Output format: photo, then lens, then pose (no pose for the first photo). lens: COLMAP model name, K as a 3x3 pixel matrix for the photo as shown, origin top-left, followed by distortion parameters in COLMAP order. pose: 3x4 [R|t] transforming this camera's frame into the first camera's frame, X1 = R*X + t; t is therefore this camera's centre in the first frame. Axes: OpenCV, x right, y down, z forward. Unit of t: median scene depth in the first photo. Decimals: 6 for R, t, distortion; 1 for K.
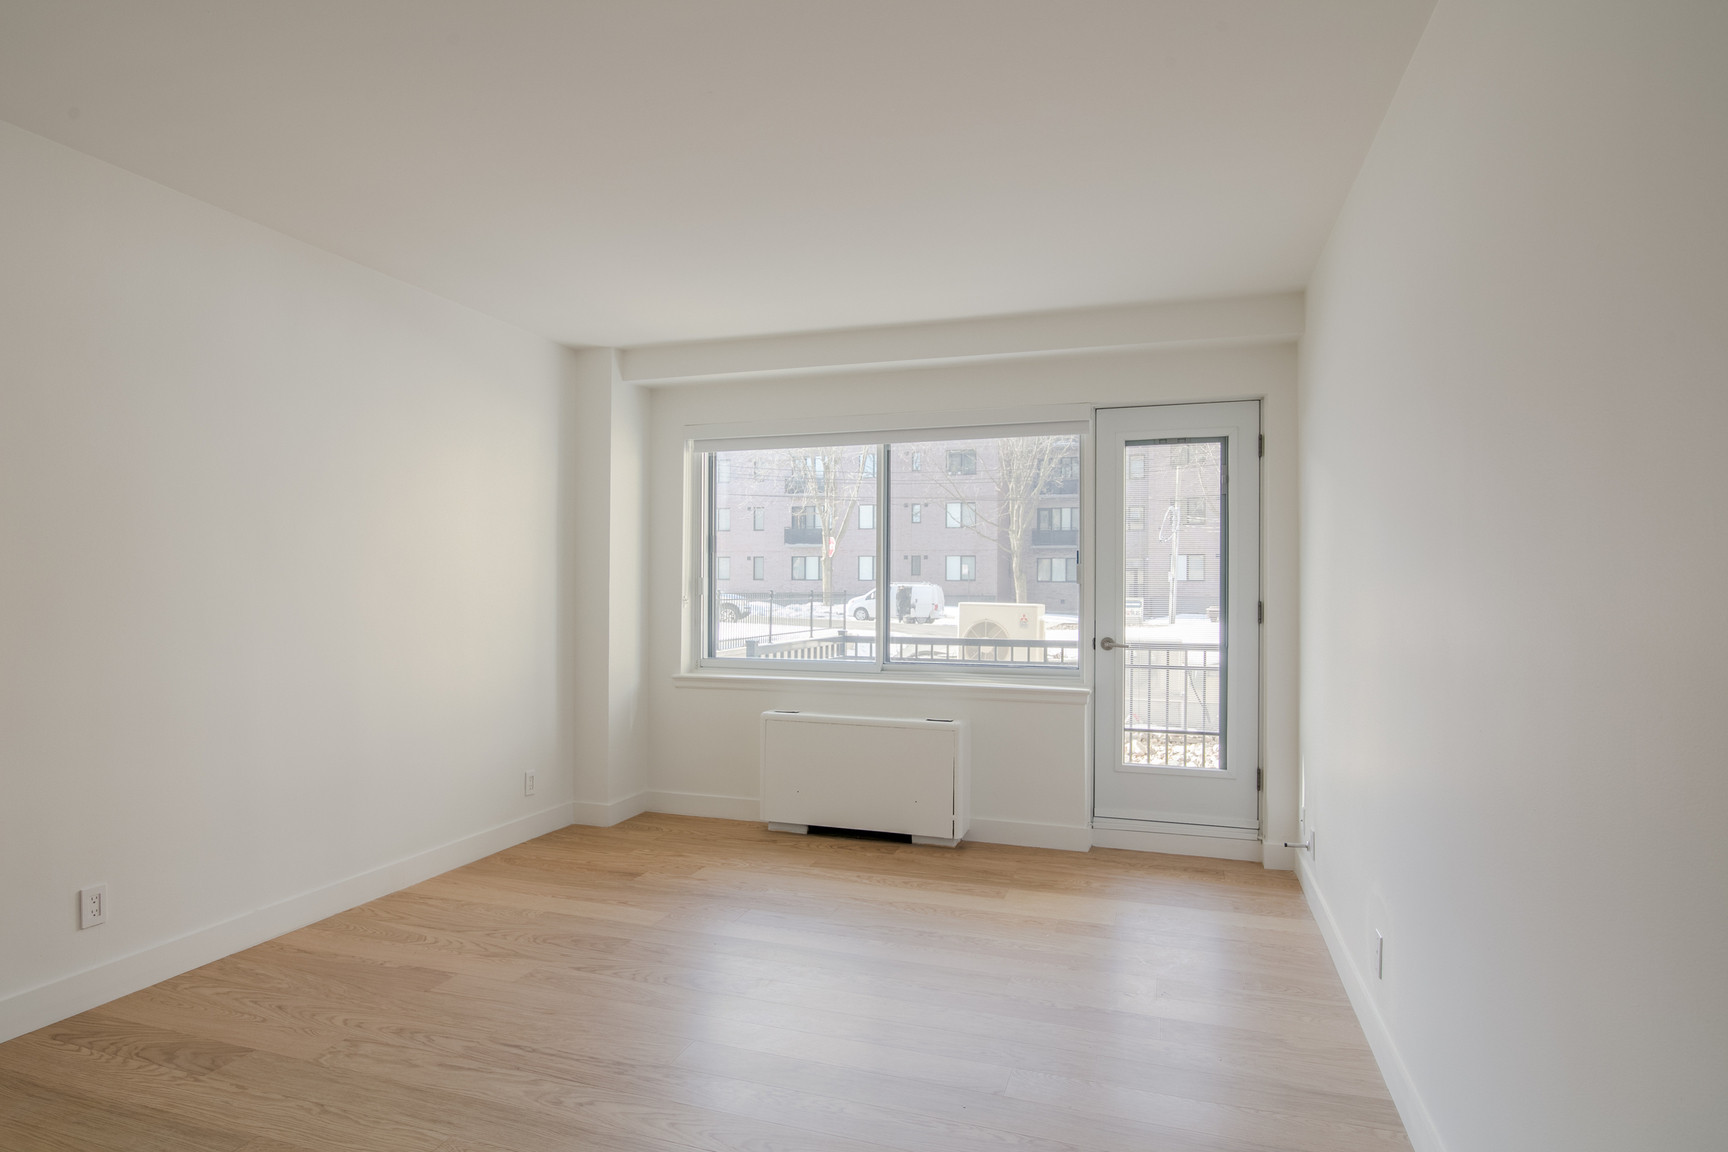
lens RADIAL K [[963.9, 0, 864.4], [0, 963.9, 577.6], [0, 0, 1]] dist [0.005630, -0.000114]
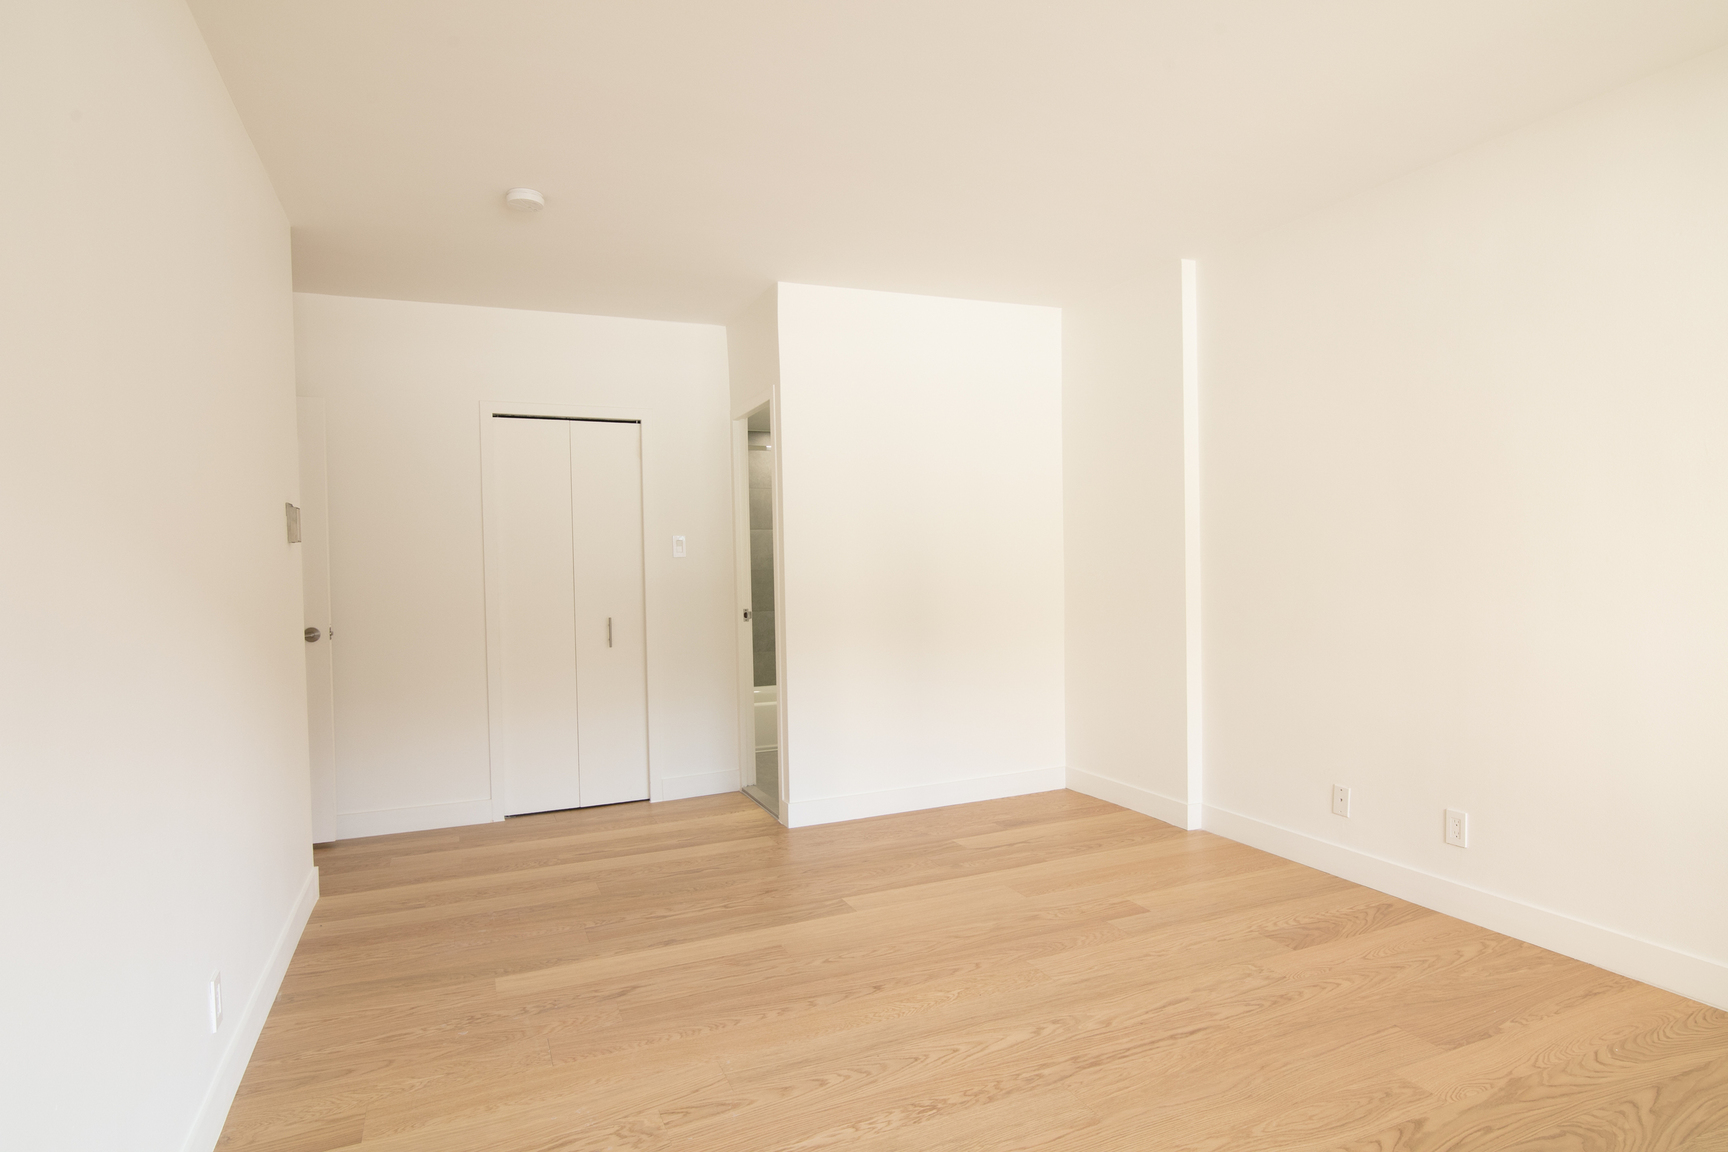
lens RADIAL K [[963.9, 0, 861.5], [0, 963.9, 573.0], [0, 0, 1]] dist [0.005630, -0.000114]
pose [[-0.751608, 0.019367, -0.659326, 0.511530], [0.024216, 0.999705, 0.001760, 0.024412], [0.659166, -0.014643, -0.751855, 1.537645]]
